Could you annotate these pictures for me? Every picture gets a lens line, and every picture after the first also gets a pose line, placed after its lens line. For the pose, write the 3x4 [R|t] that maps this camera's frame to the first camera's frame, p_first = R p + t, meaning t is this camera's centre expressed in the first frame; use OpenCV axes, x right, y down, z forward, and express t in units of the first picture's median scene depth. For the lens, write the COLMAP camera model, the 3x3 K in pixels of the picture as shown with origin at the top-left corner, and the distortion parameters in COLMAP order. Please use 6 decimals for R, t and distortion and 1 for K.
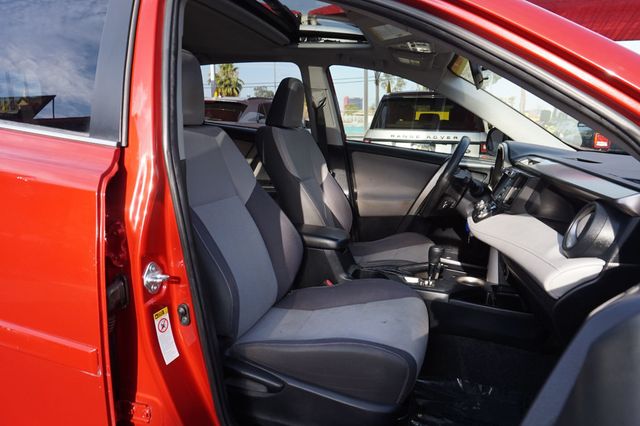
lens RADIAL K [[445.1, 0, 319.7], [0, 445.1, 210.3], [0, 0, 1]] dist [-0.025828, 0.022291]
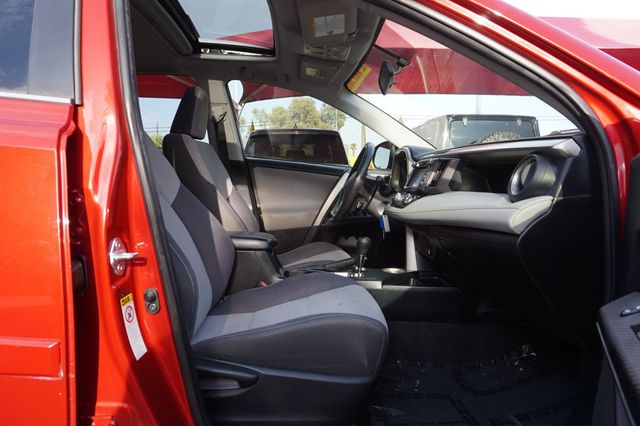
lens RADIAL K [[445.1, 0, 319.5], [0, 445.1, 214.3], [0, 0, 1]] dist [-0.025828, 0.022291]
pose [[0.941119, -0.045763, 0.334963, -0.185291], [0.081685, 0.992221, -0.093946, 0.115740], [-0.328058, 0.115776, 0.937536, 0.041355]]
